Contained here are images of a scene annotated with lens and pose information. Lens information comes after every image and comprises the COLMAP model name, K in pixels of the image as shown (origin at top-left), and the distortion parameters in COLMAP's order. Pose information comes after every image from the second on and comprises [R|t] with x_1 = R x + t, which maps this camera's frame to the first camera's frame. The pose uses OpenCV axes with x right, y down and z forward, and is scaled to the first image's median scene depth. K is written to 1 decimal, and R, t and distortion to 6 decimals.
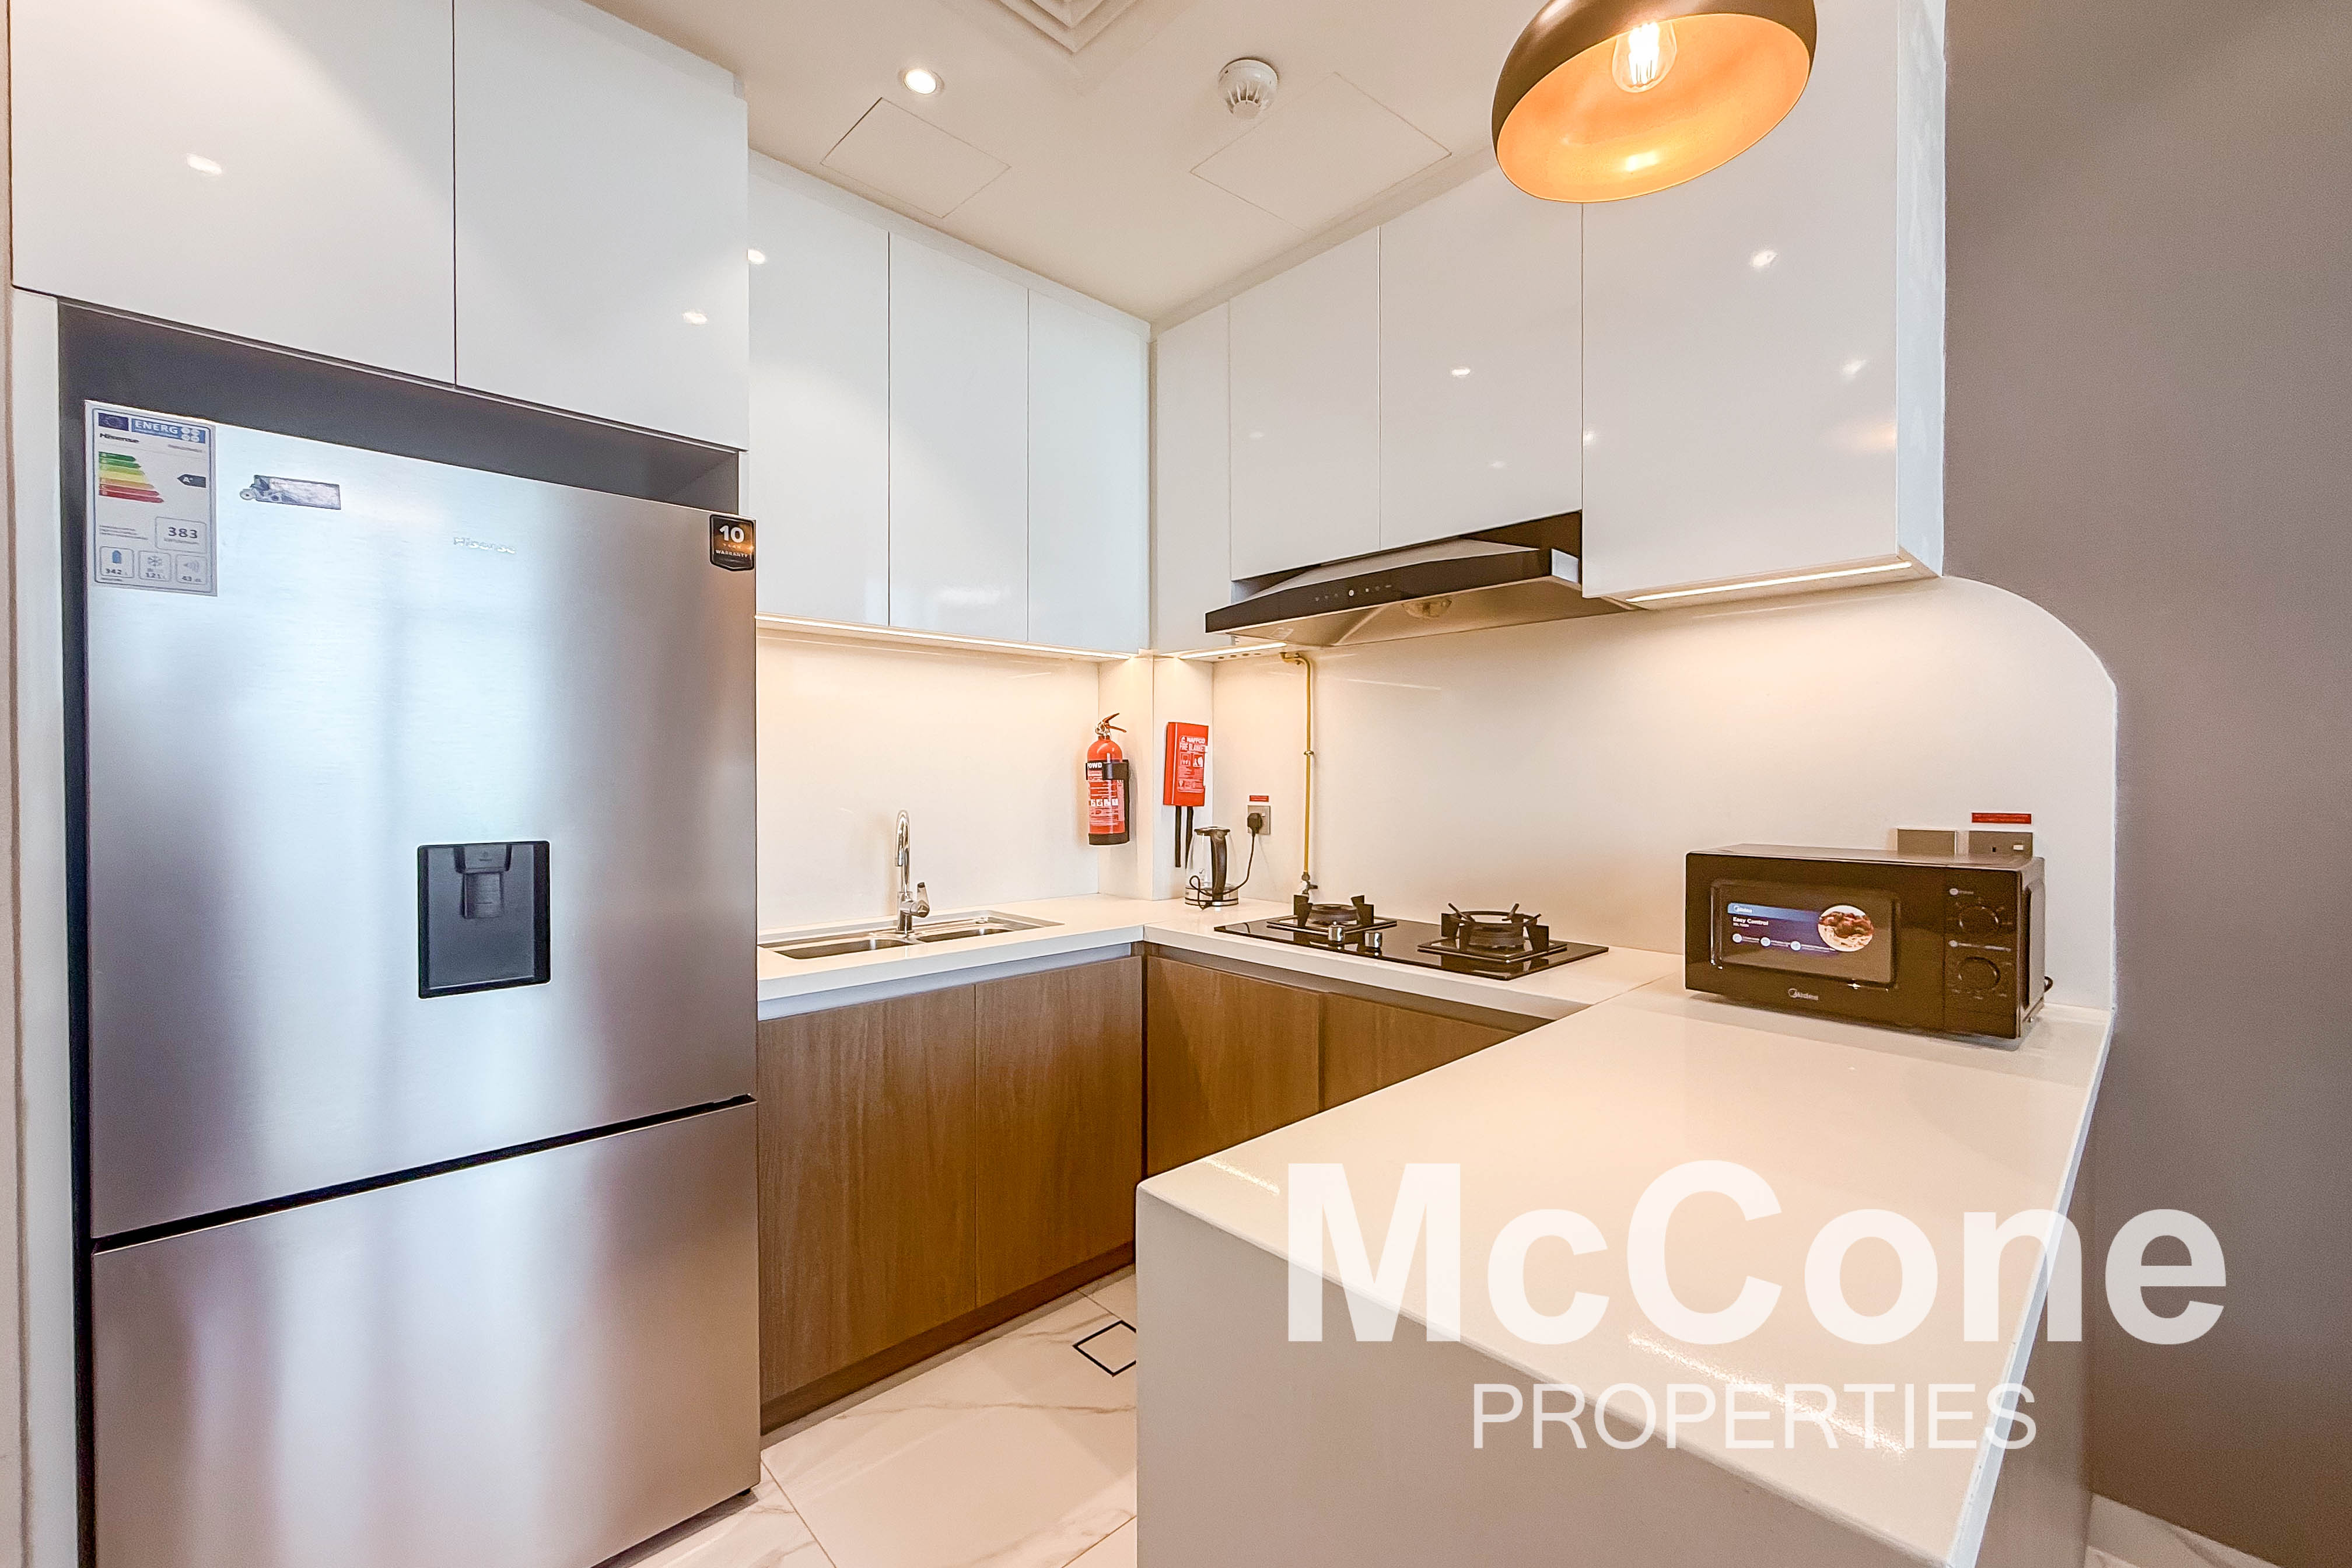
lens RADIAL K [[967.9, 0, 1164.3], [0, 967.9, 779.6], [0, 0, 1]] dist [-0.003123, 0.000433]
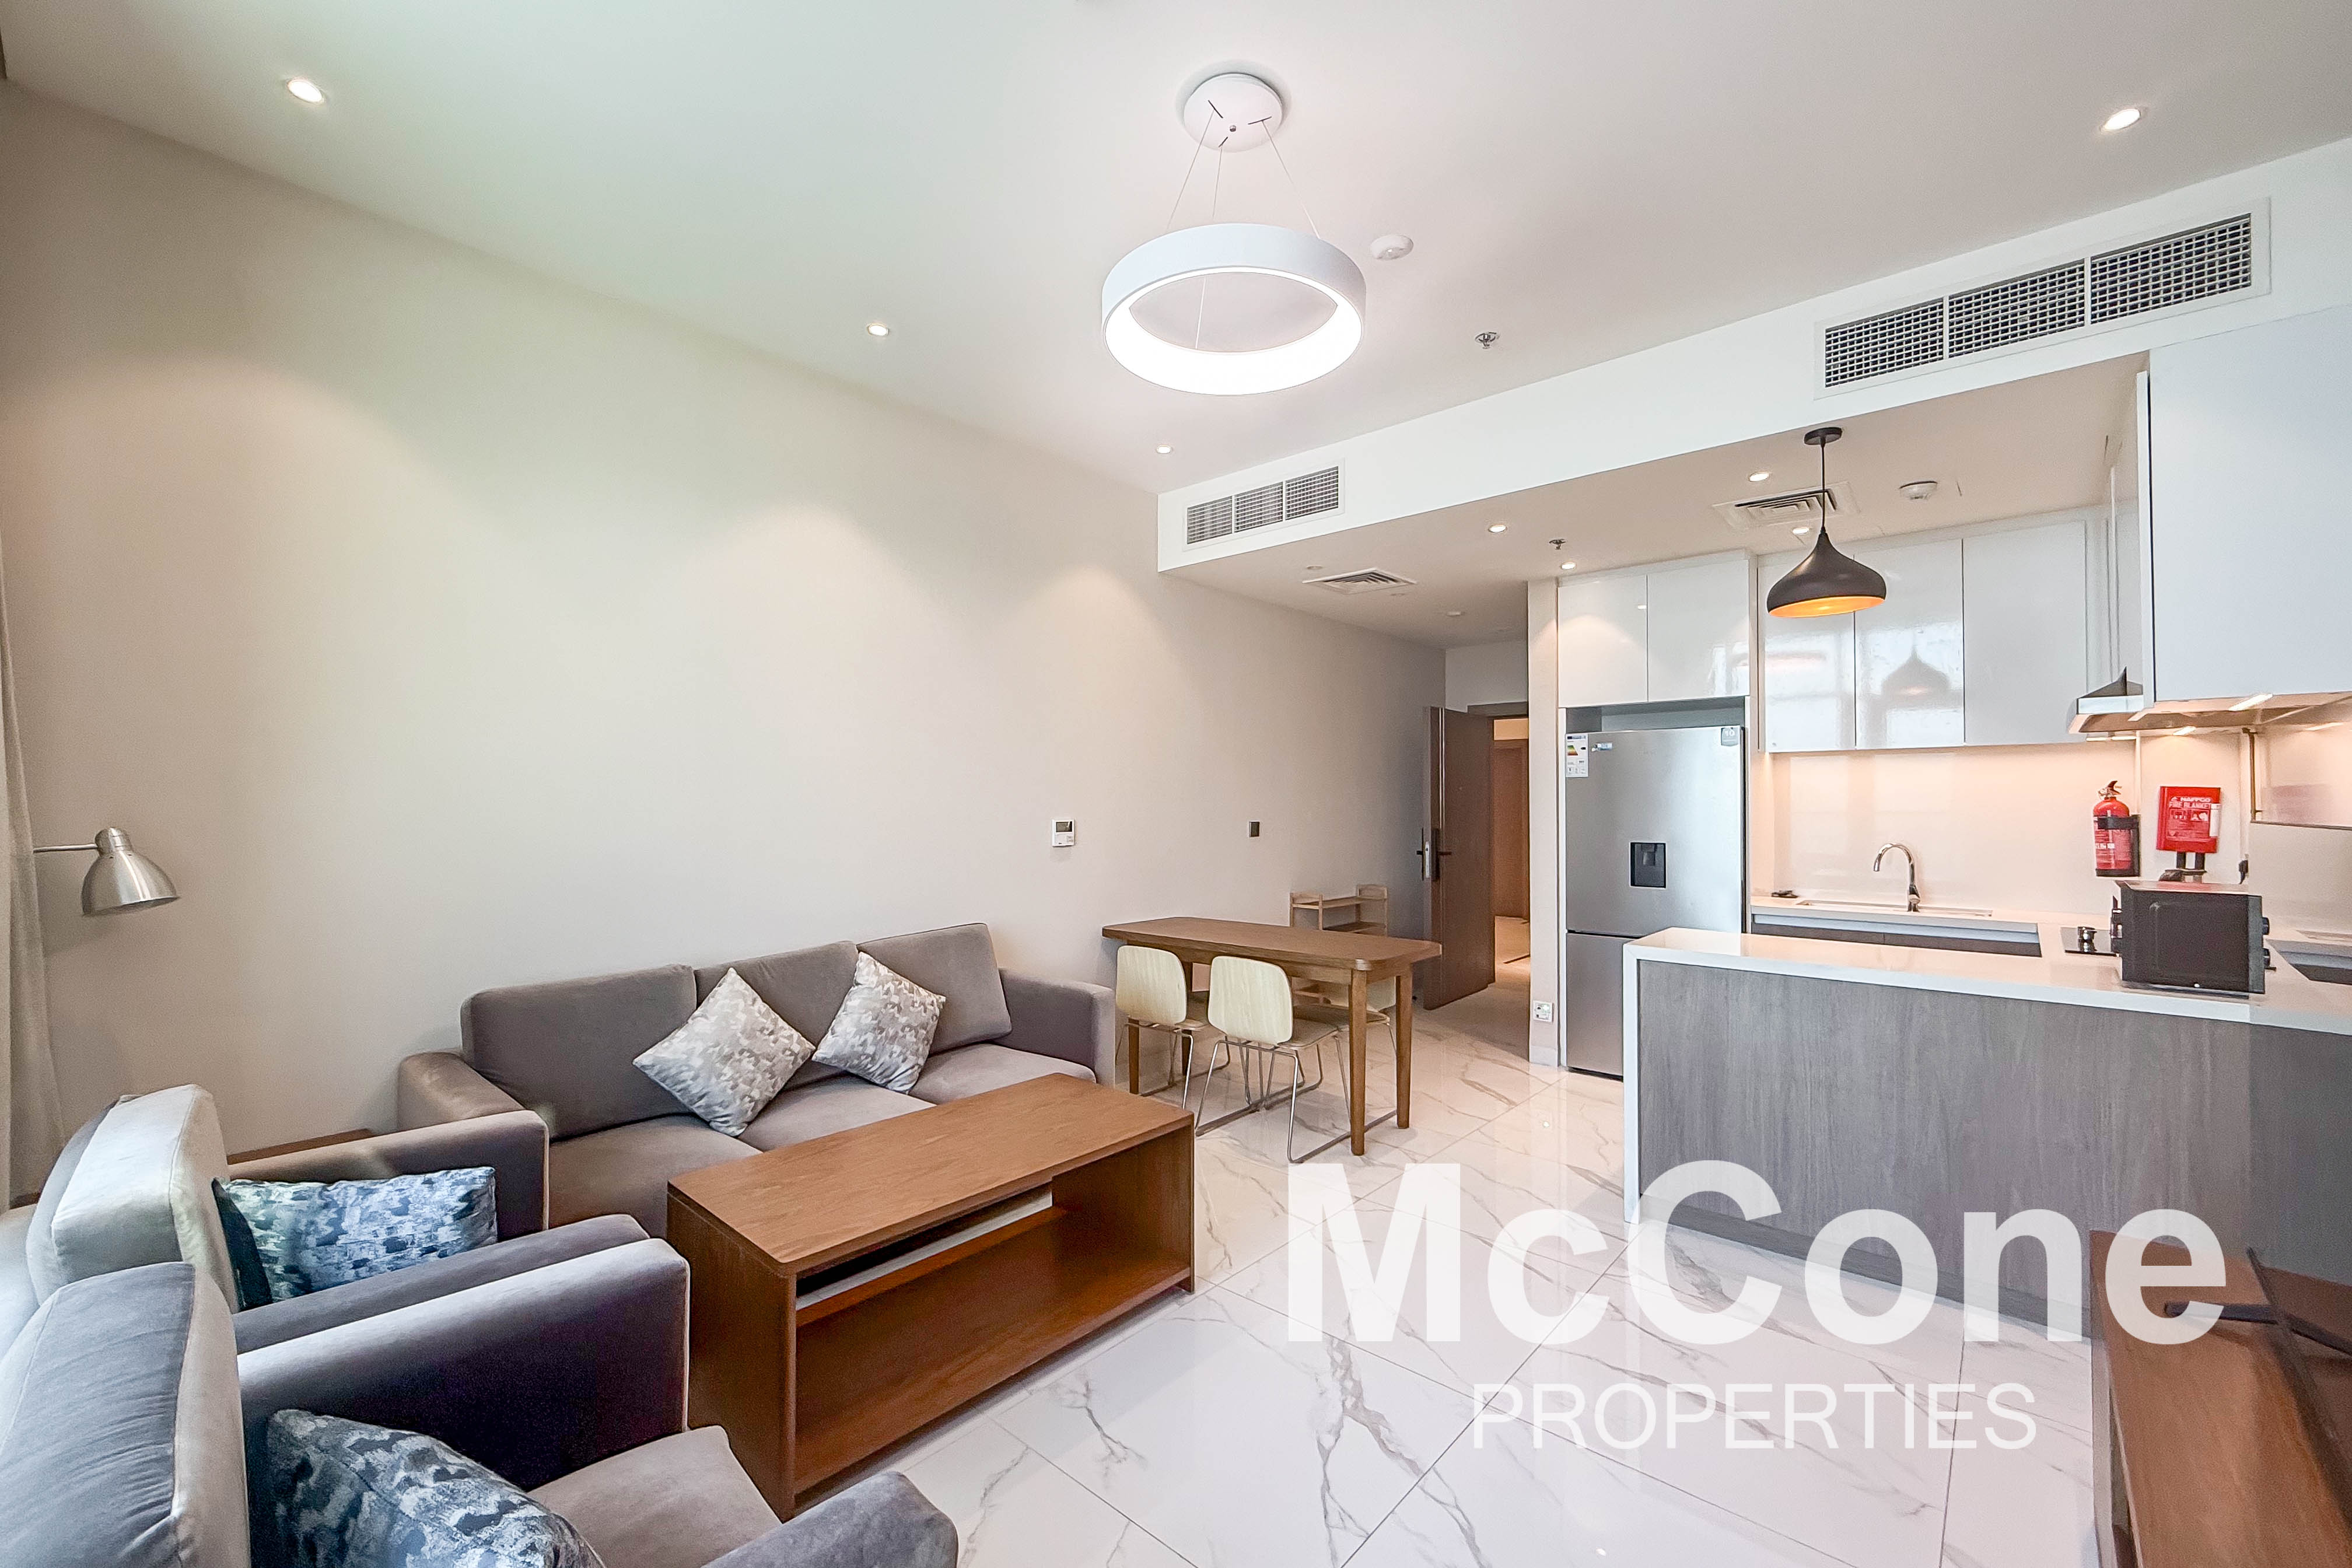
lens RADIAL K [[967.9, 0, 1183.7], [0, 967.9, 782.5], [0, 0, 1]] dist [-0.003123, 0.000433]
pose [[0.124721, -0.024236, -0.991896, 1.479176], [-0.010046, 0.999620, -0.025688, -0.023433], [0.992141, 0.013169, 0.124430, -0.617349]]
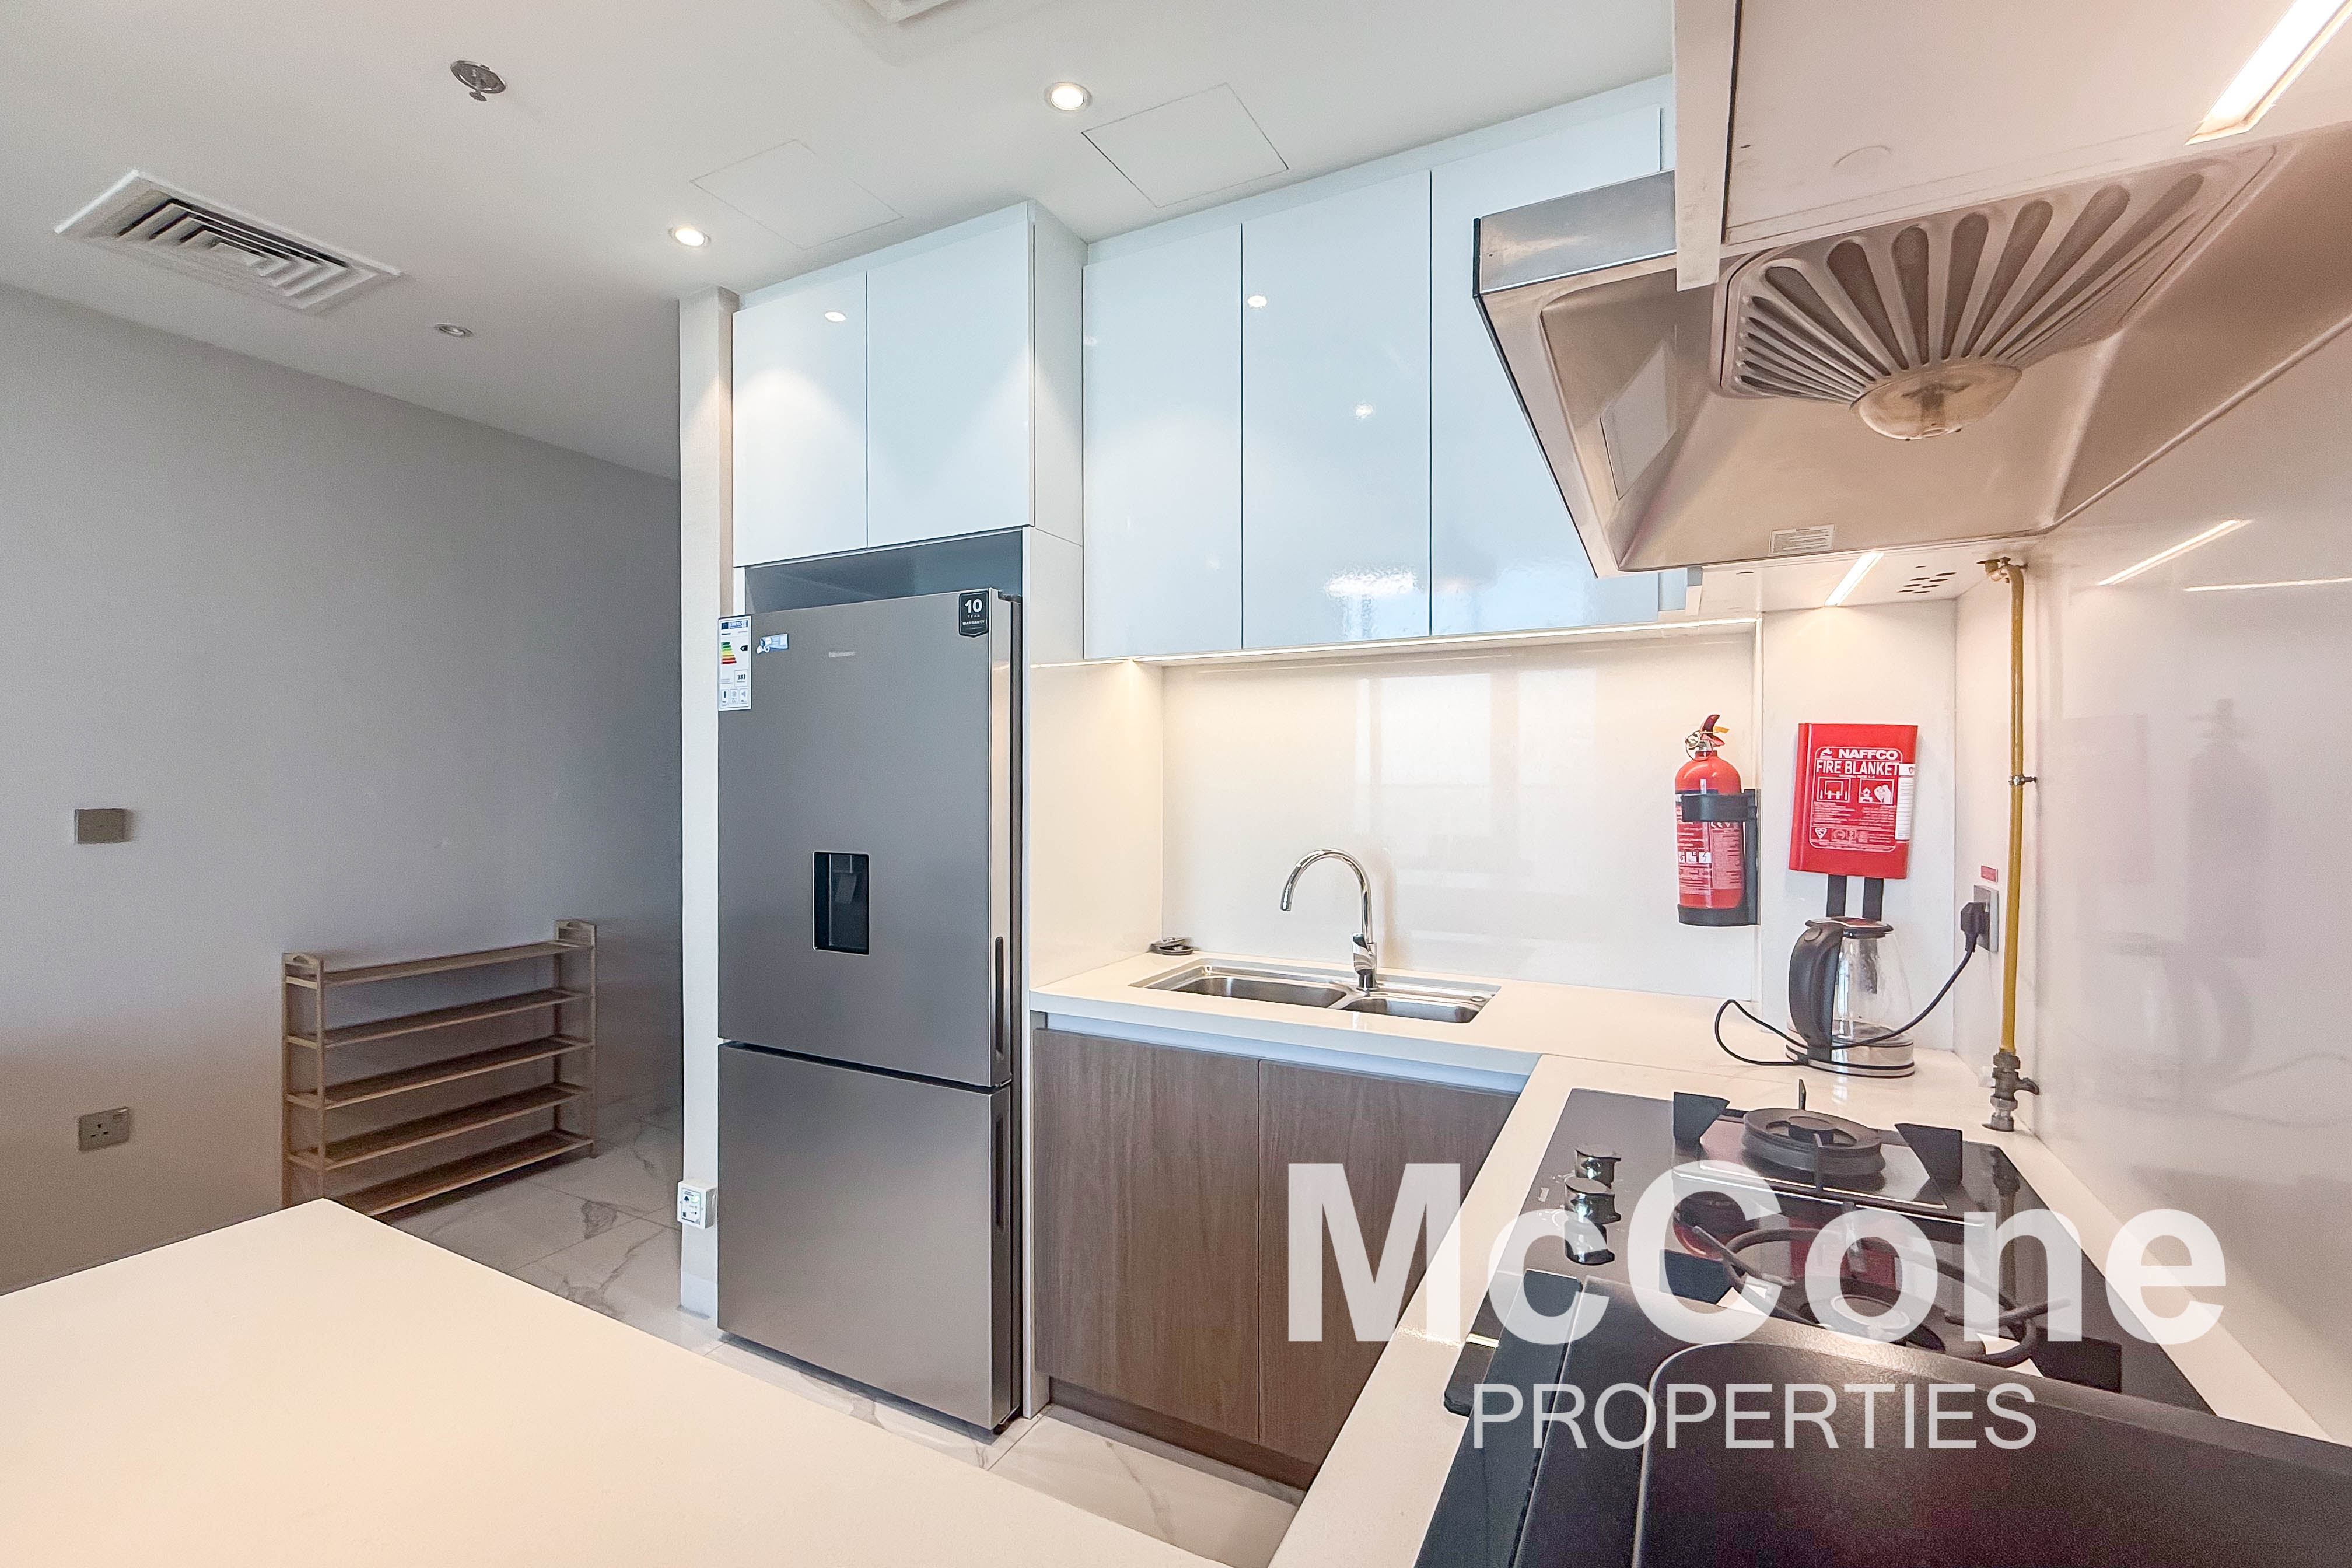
lens RADIAL K [[967.9, 0, 1168.9], [0, 967.9, 779.6], [0, 0, 1]] dist [-0.003123, 0.000433]
pose [[0.329222, 0.000403, -0.944252, 0.543613], [-0.007746, 0.999967, -0.002274, -0.029689], [0.944221, 0.008063, 0.329214, 0.606839]]
